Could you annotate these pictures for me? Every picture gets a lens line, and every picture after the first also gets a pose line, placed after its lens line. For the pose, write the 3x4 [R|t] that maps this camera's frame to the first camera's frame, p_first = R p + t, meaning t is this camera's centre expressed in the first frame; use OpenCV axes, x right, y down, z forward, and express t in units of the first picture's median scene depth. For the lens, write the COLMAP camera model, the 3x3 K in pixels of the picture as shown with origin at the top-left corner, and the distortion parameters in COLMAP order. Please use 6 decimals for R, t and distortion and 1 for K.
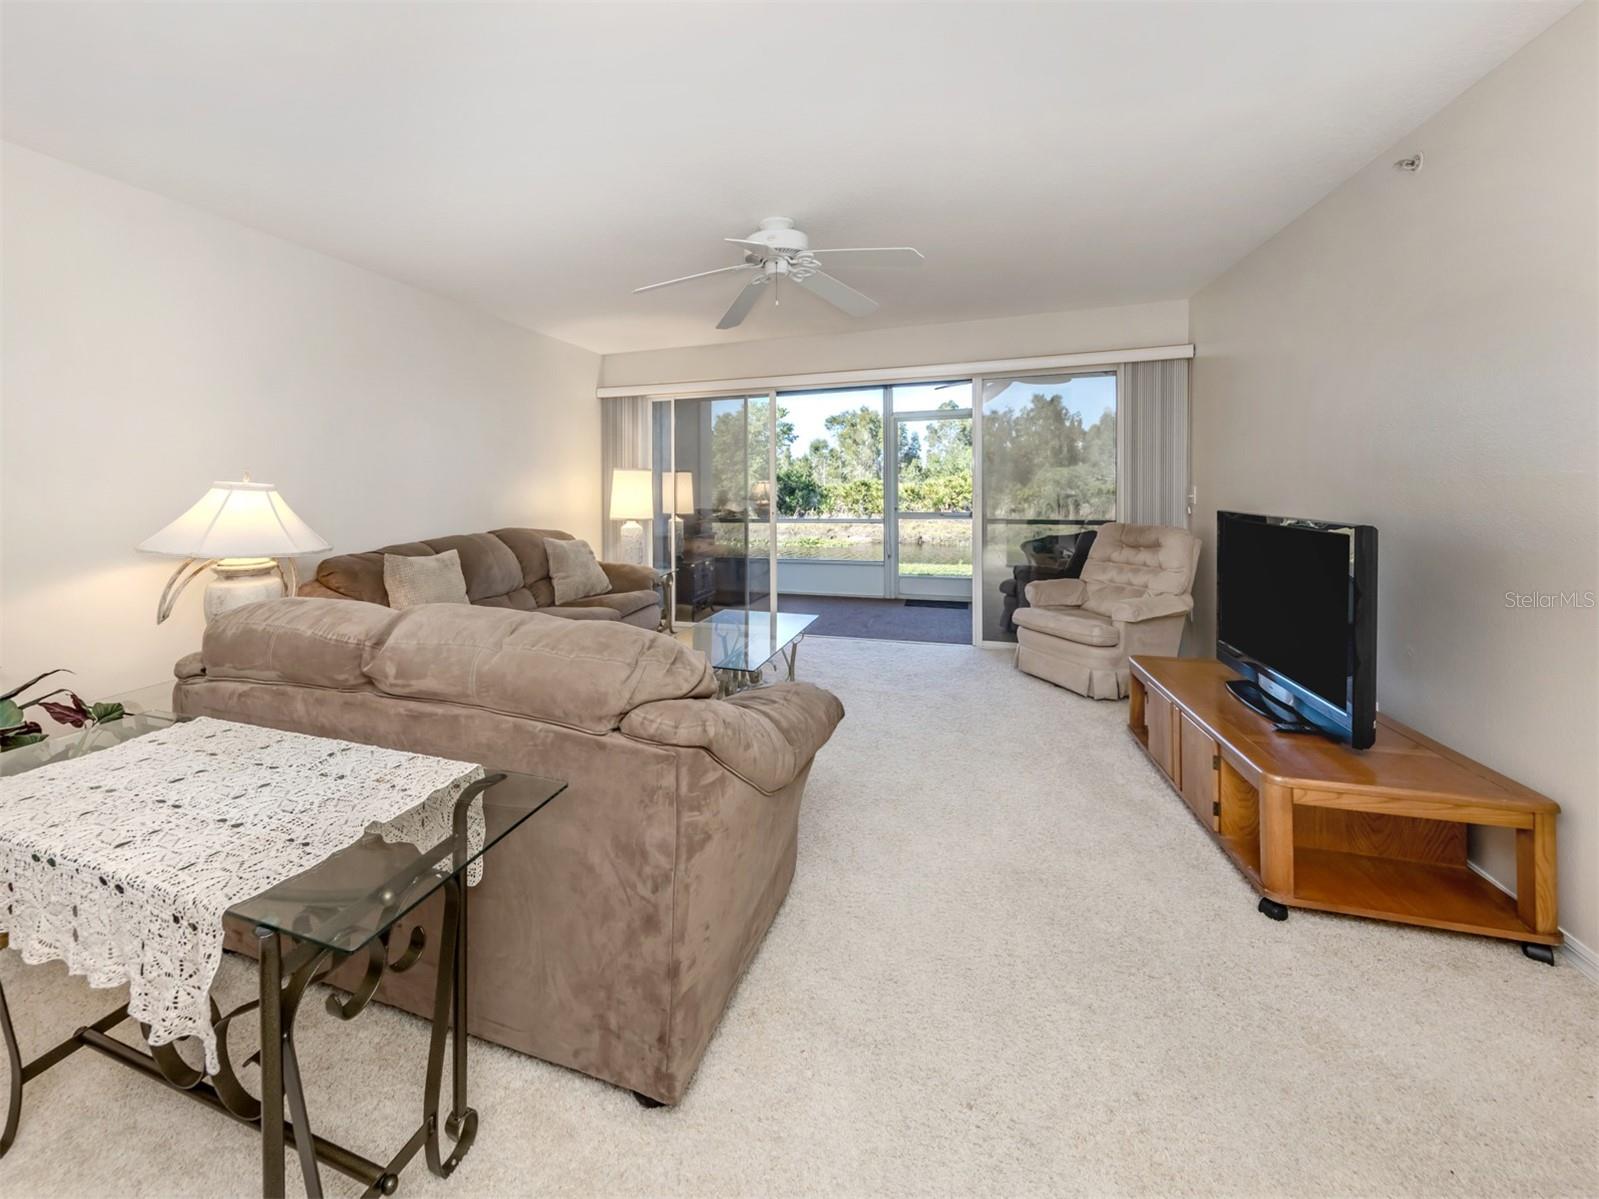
lens RADIAL K [[606.9, 0, 728.3], [0, 606.9, 485.4], [0, 0, 1]] dist [0.000747, 0.000096]
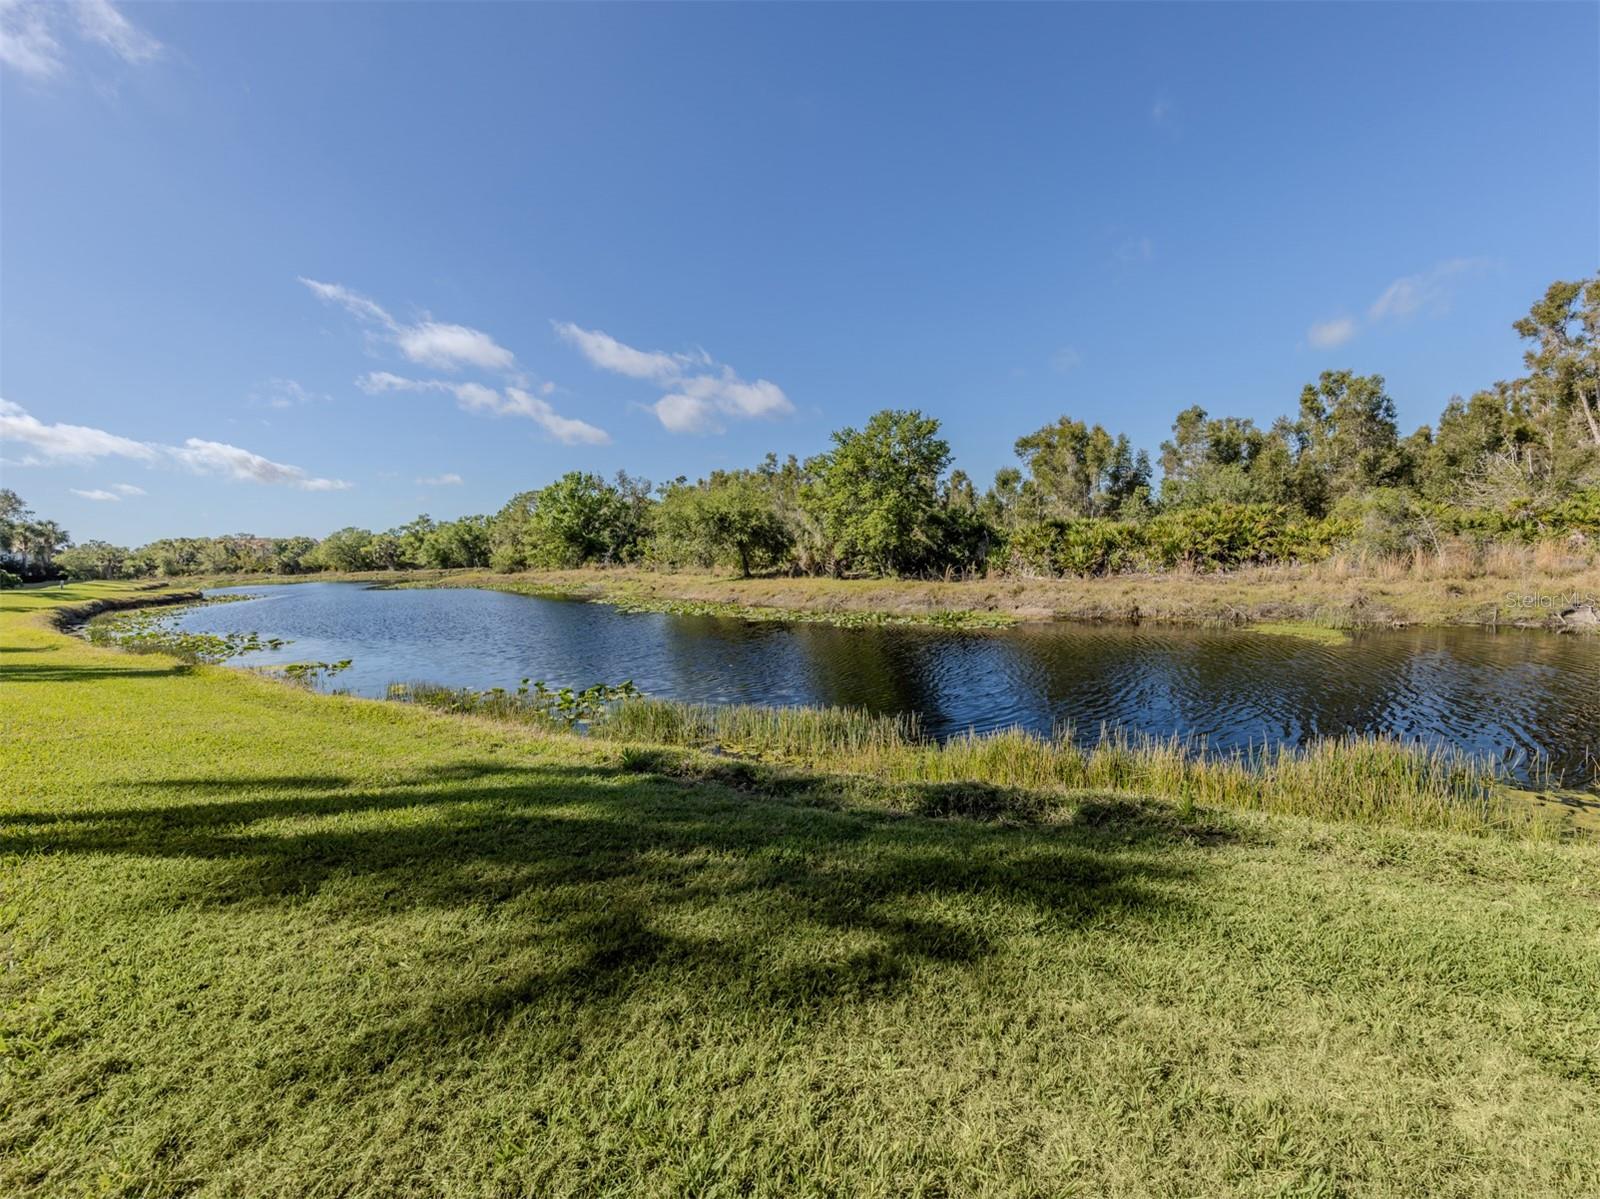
lens RADIAL K [[680.2, 0, 807.1], [0, 680.2, 589.1], [0, 0, 1]] dist [0.009064, -0.003460]
pose [[0.985555, -0.017436, -0.168455, 0.079549], [0.030387, 0.996750, 0.074612, 0.004135], [0.166606, -0.078653, 0.982881, 0.206165]]
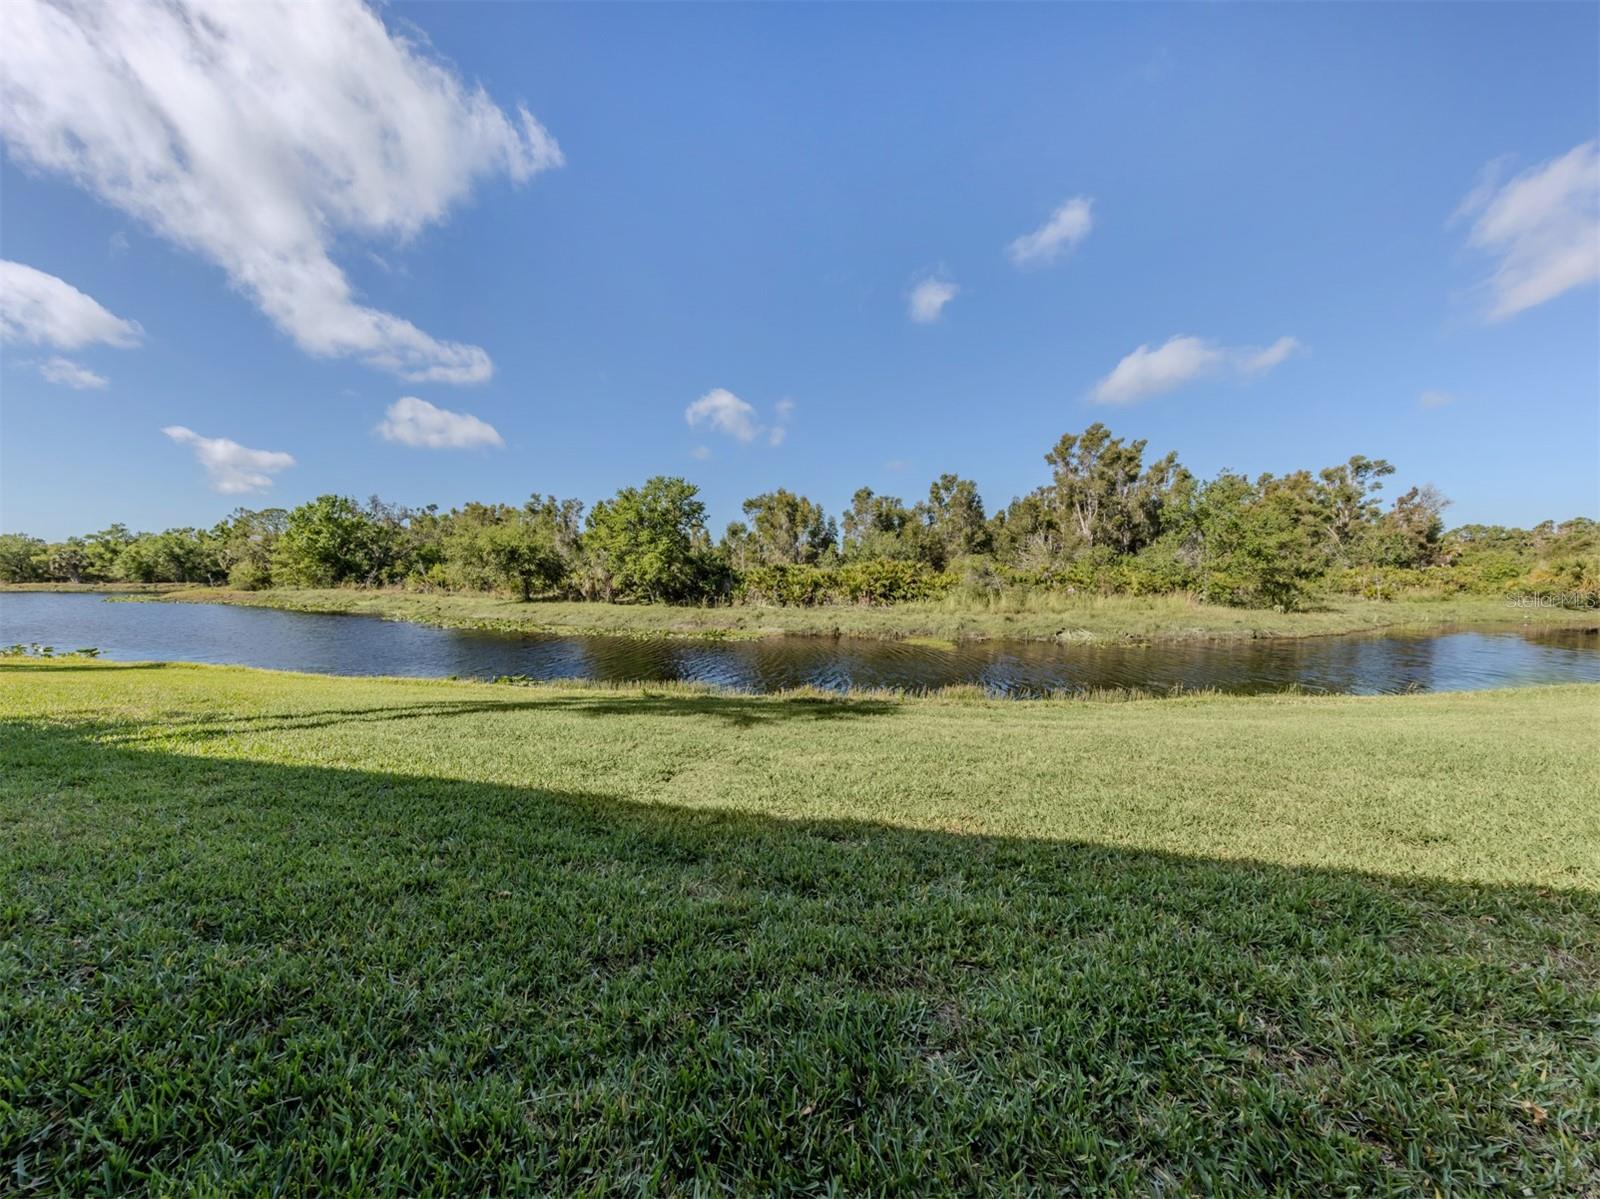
lens RADIAL K [[586.1, 0, 723.2], [0, 586.1, 574.6], [0, 0, 1]] dist [-0.001052, -0.000277]
pose [[0.993186, 0.010659, 0.116051, 0.033242], [-0.011789, 0.999889, 0.009059, -0.000759], [-0.115942, -0.010366, 0.993202, 0.111584]]
